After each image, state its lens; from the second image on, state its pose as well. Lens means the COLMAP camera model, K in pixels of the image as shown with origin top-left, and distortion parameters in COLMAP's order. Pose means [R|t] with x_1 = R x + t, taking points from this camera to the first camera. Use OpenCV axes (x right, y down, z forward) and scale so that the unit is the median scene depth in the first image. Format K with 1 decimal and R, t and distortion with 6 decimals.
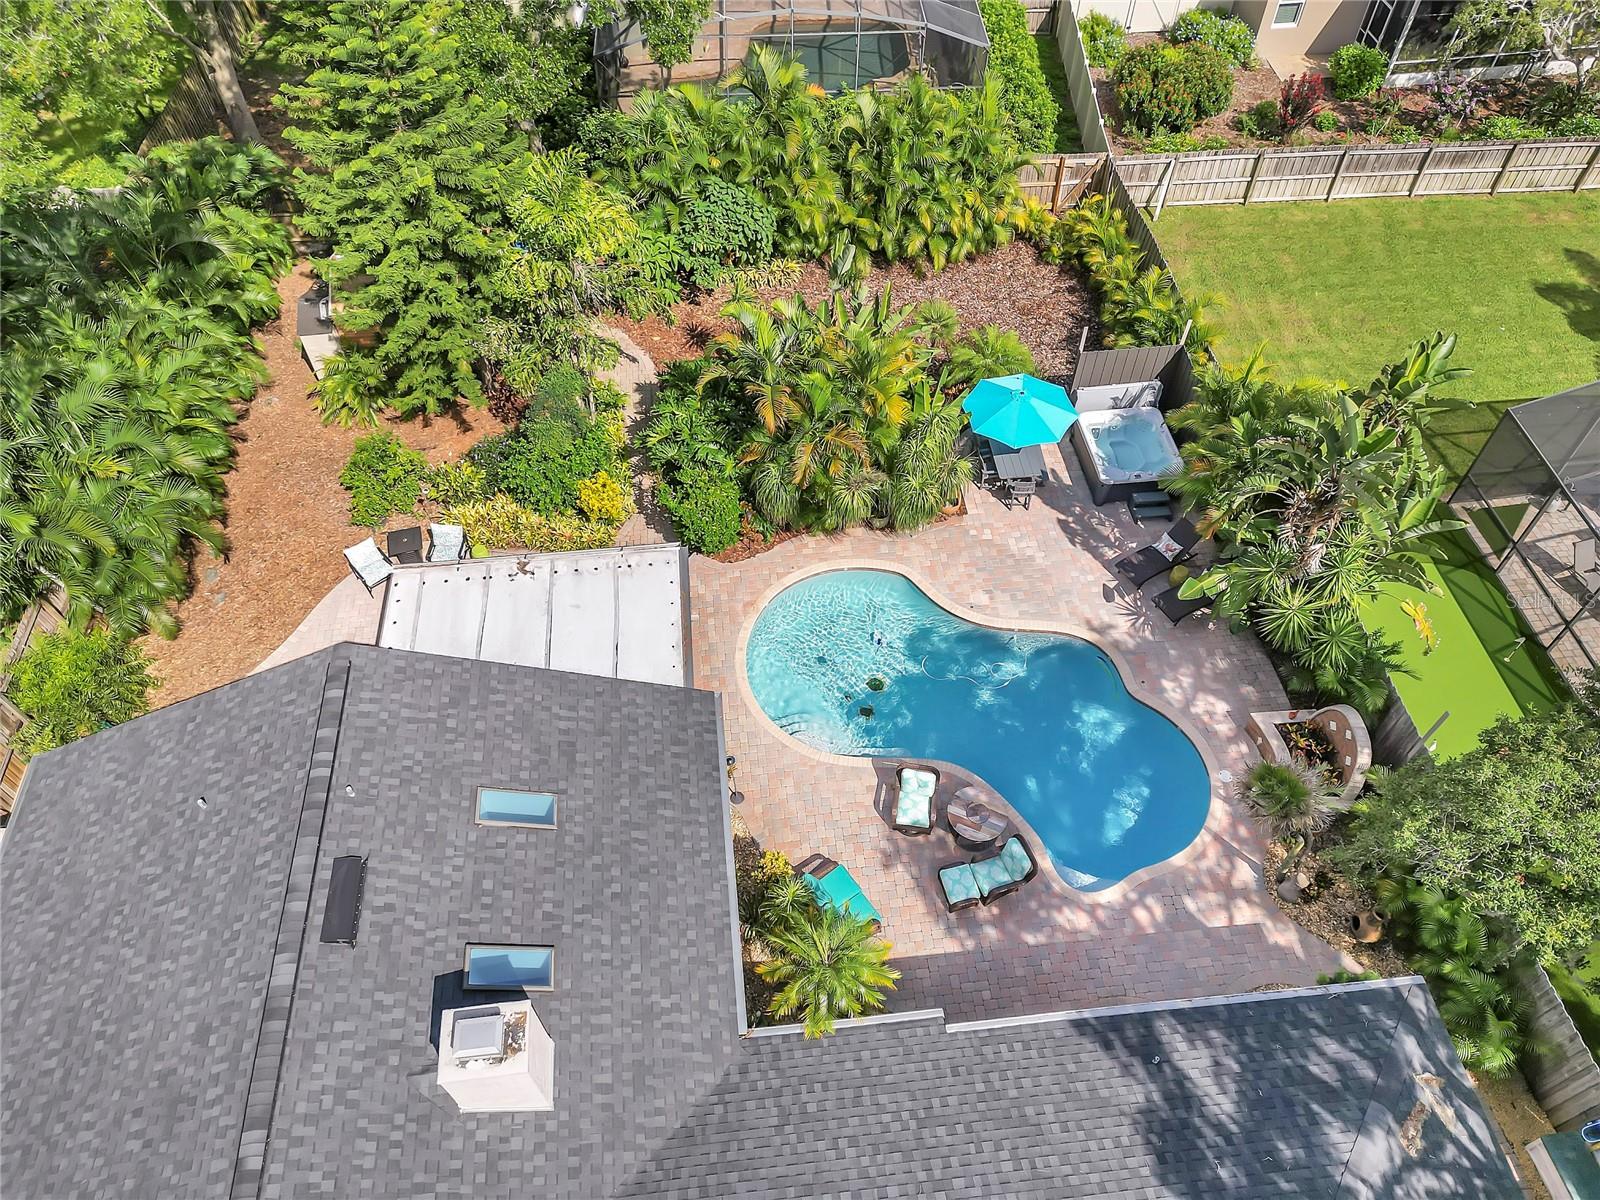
lens RADIAL K [[1145.8, 0, 800.0], [0, 1145.8, 600.0], [0, 0, 1]] dist [0.003104, 0.000501]
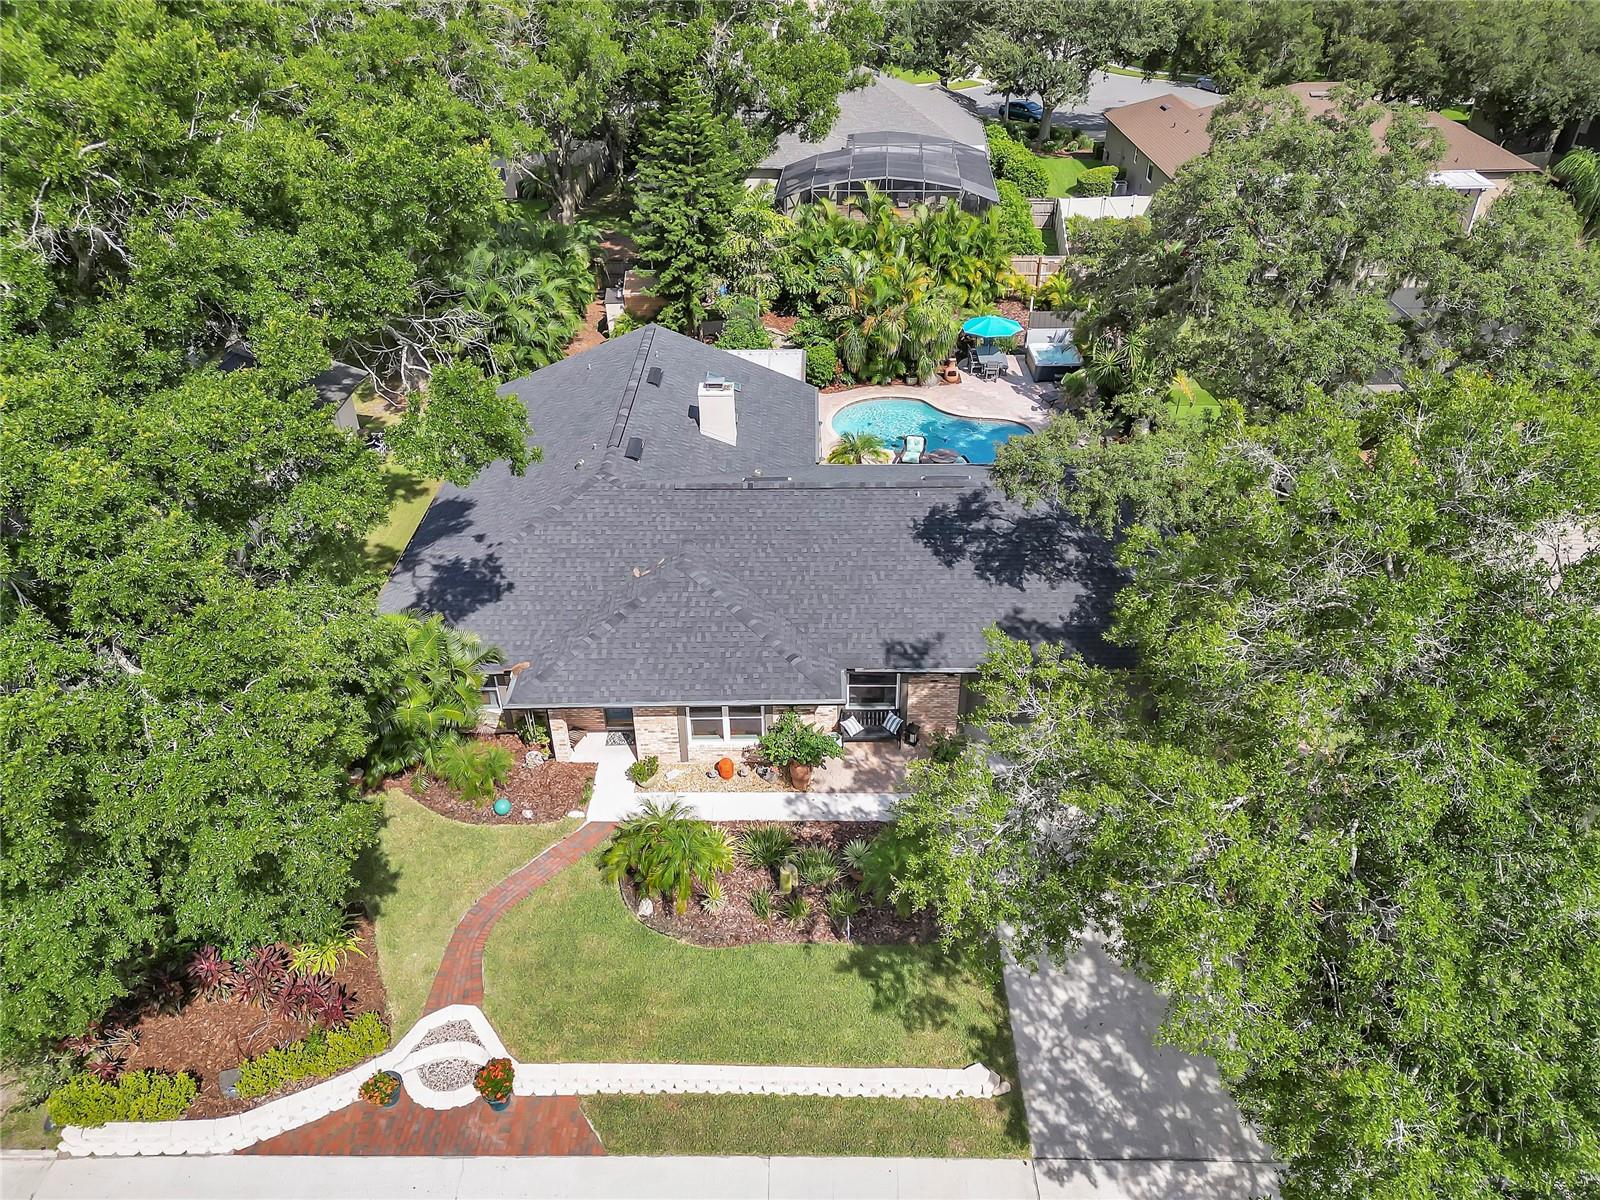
lens RADIAL K [[1145.8, 0, 800.0], [0, 1145.8, 600.0], [0, 0, 1]] dist [0.003104, 0.000501]
pose [[0.993221, 0.050667, -0.104620, 0.098836], [-0.079381, 0.953109, -0.292031, 0.792174], [0.084918, 0.298356, 0.950670, -0.630658]]
